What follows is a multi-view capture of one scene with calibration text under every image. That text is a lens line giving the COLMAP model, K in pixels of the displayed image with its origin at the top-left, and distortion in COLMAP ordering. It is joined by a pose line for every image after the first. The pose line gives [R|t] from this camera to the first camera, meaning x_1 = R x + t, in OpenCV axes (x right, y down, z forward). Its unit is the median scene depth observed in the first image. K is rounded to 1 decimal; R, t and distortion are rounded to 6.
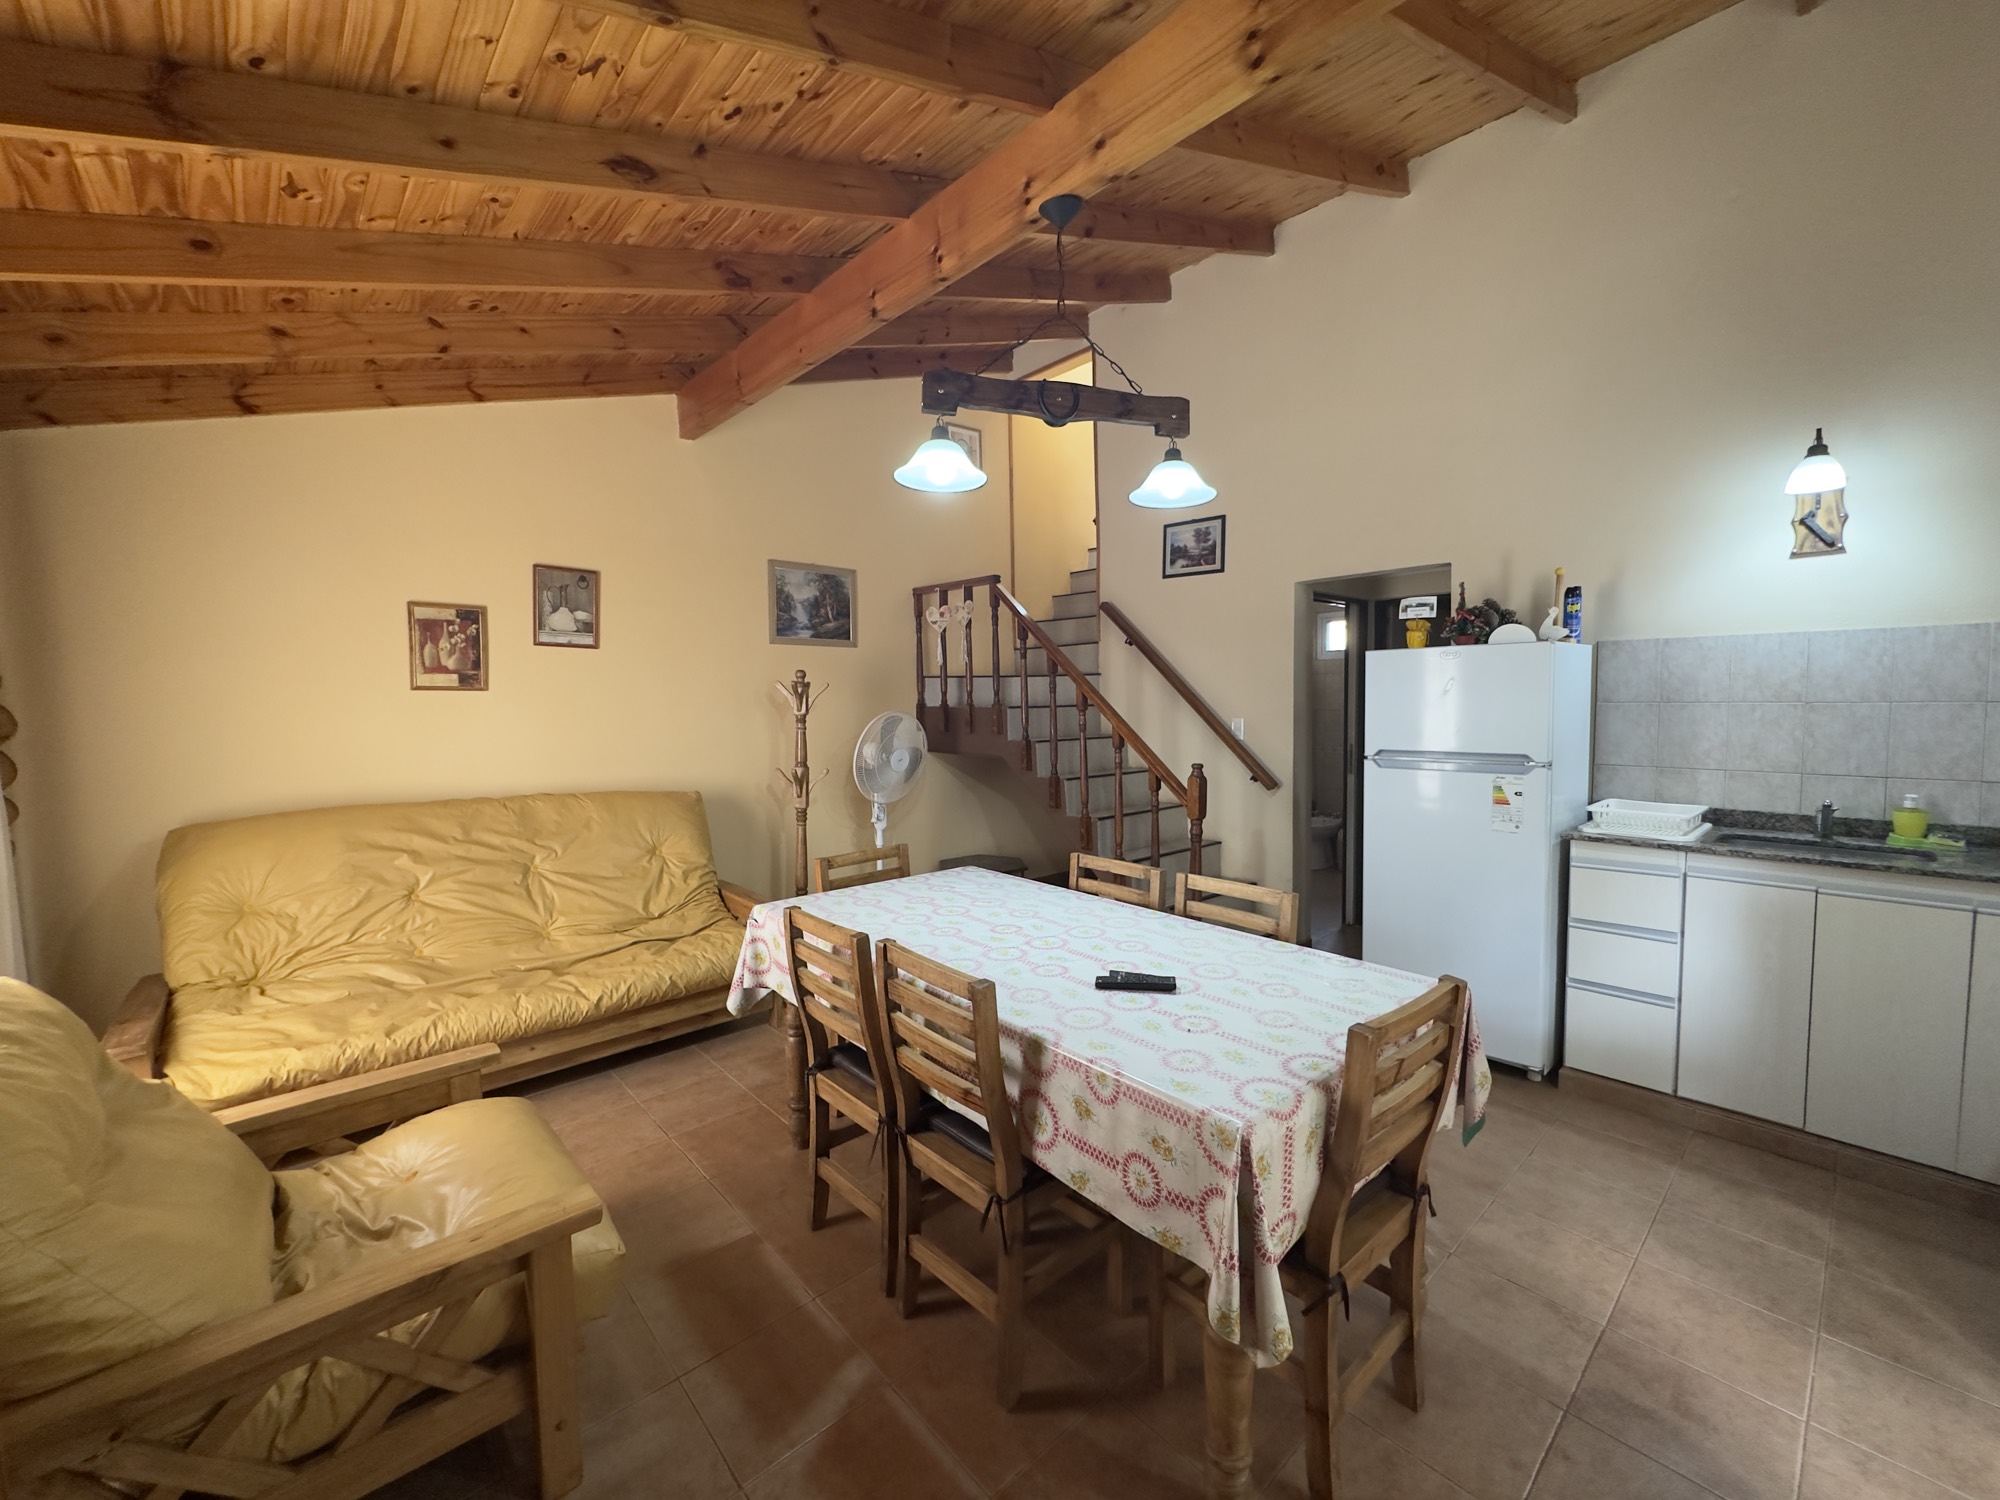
lens RADIAL K [[800.2, 0, 999.8], [0, 800.2, 751.8], [0, 0, 1]] dist [-0.000498, 0.000079]
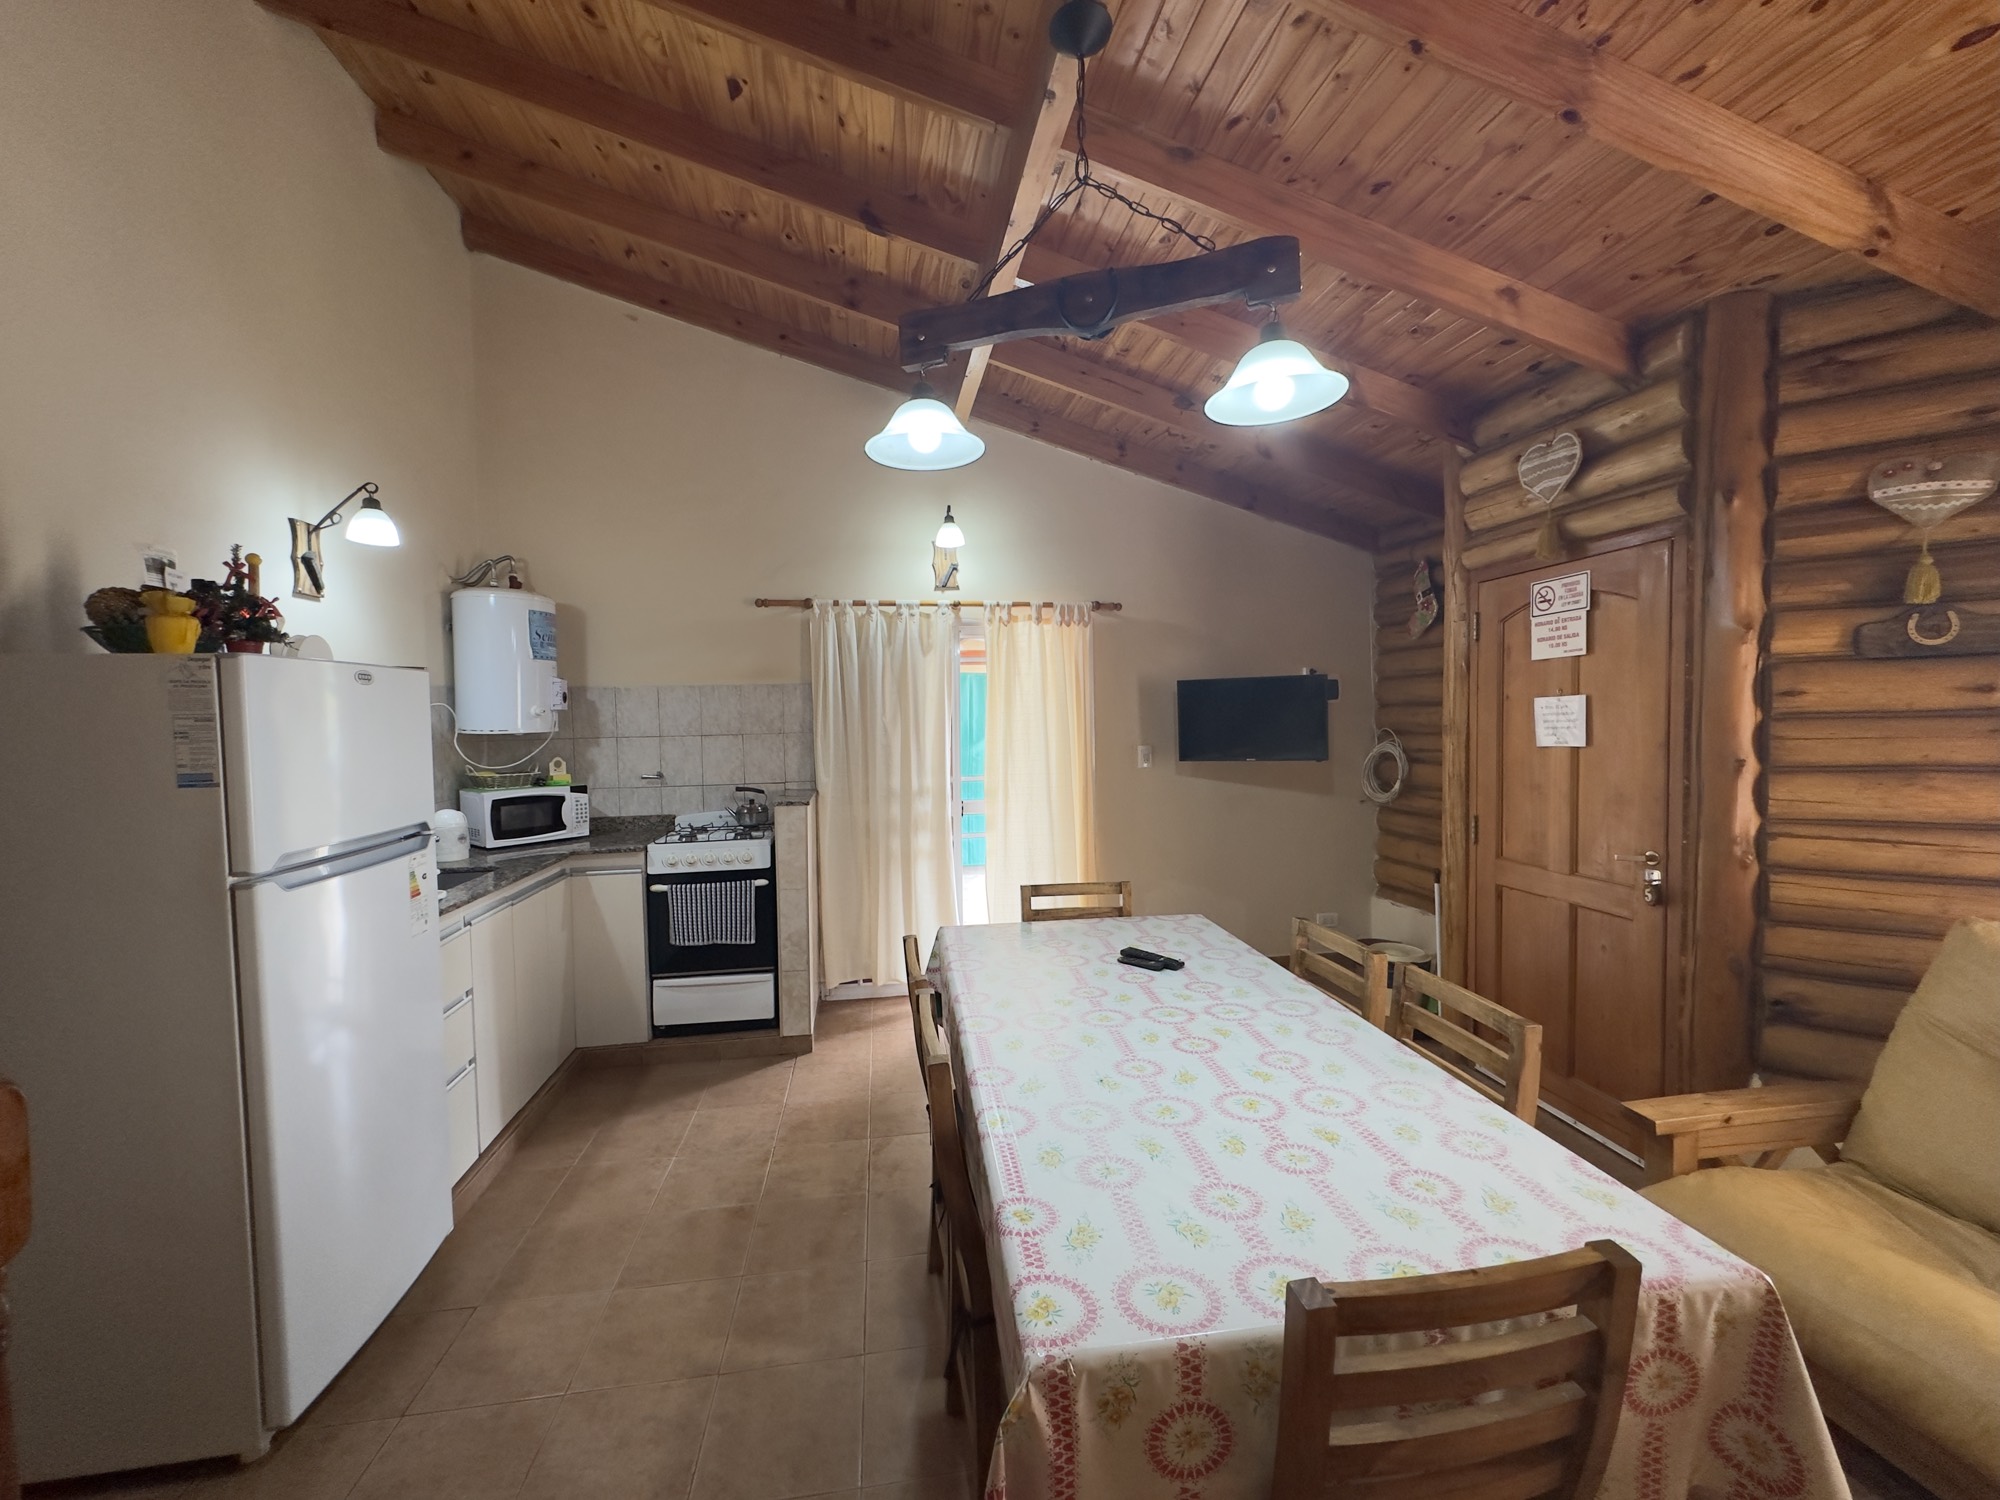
lens RADIAL K [[800.2, 0, 1000.4], [0, 800.2, 748.5], [0, 0, 1]] dist [-0.000498, 0.000079]
pose [[-0.833619, 0.005848, 0.552309, -0.174177], [0.068941, 0.993226, 0.093538, -0.087093], [-0.548021, 0.116052, -0.828375, 1.185109]]
